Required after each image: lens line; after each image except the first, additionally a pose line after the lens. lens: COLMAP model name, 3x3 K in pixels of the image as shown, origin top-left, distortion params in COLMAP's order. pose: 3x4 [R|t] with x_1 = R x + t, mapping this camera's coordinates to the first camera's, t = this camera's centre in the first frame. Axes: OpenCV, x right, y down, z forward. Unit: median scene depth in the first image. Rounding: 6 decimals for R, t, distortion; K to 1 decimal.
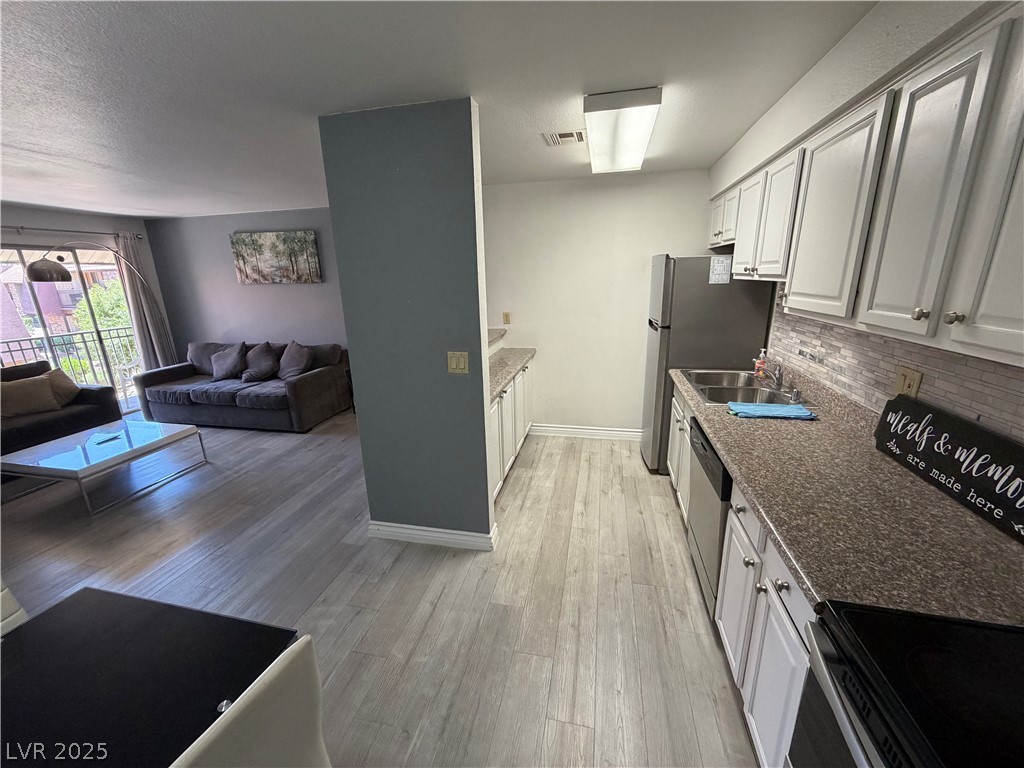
lens RADIAL K [[408.1, 0, 510.1], [0, 408.1, 385.4], [0, 0, 1]] dist [0.000138, 0.000081]
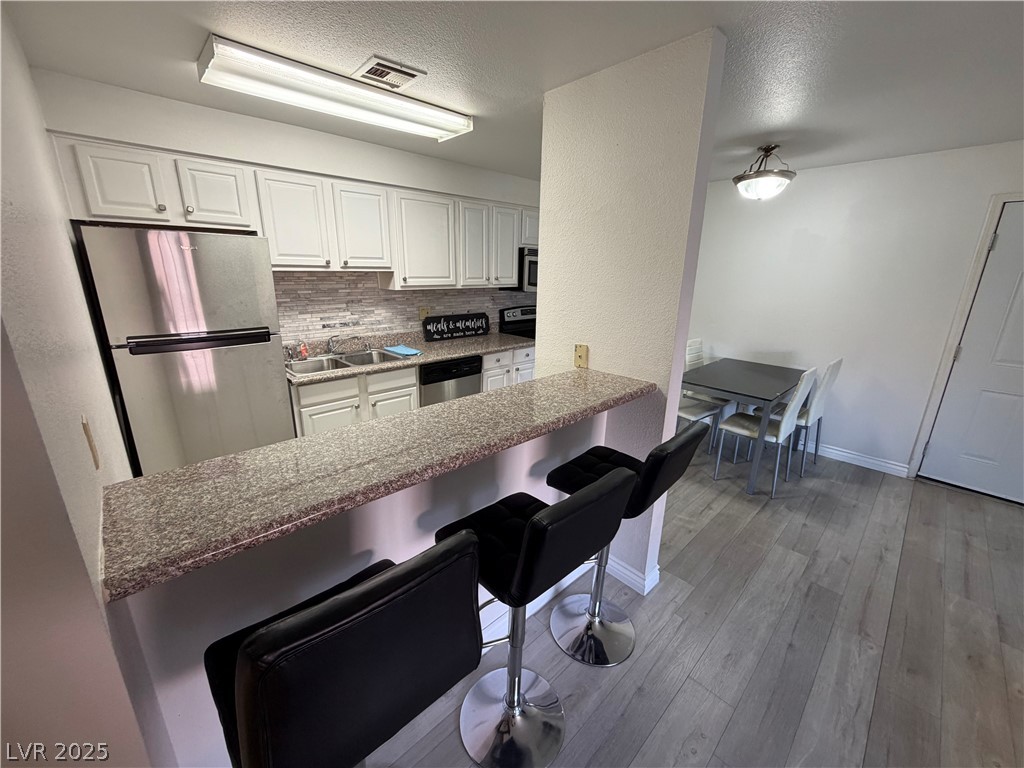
lens RADIAL K [[408.1, 0, 510.1], [0, 408.1, 385.4], [0, 0, 1]] dist [0.000138, 0.000081]
pose [[-0.833001, -0.140662, 0.535091, -0.631615], [0.151464, 0.872217, 0.465076, -0.525428], [-0.532135, 0.468456, -0.705253, 2.040645]]
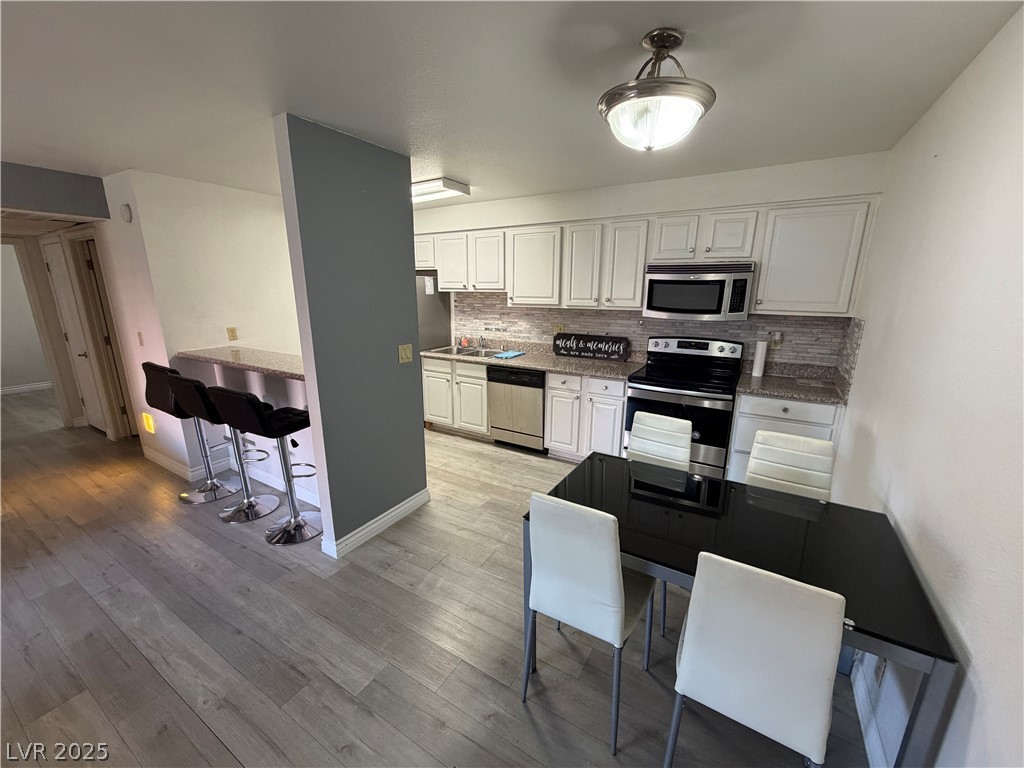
lens RADIAL K [[408.1, 0, 510.1], [0, 408.1, 385.4], [0, 0, 1]] dist [0.000138, 0.000081]
pose [[0.317109, -0.198545, 0.927374, -1.322458], [0.240833, 0.962646, 0.123745, -0.043039], [-0.917301, 0.184102, 0.353080, 0.311881]]
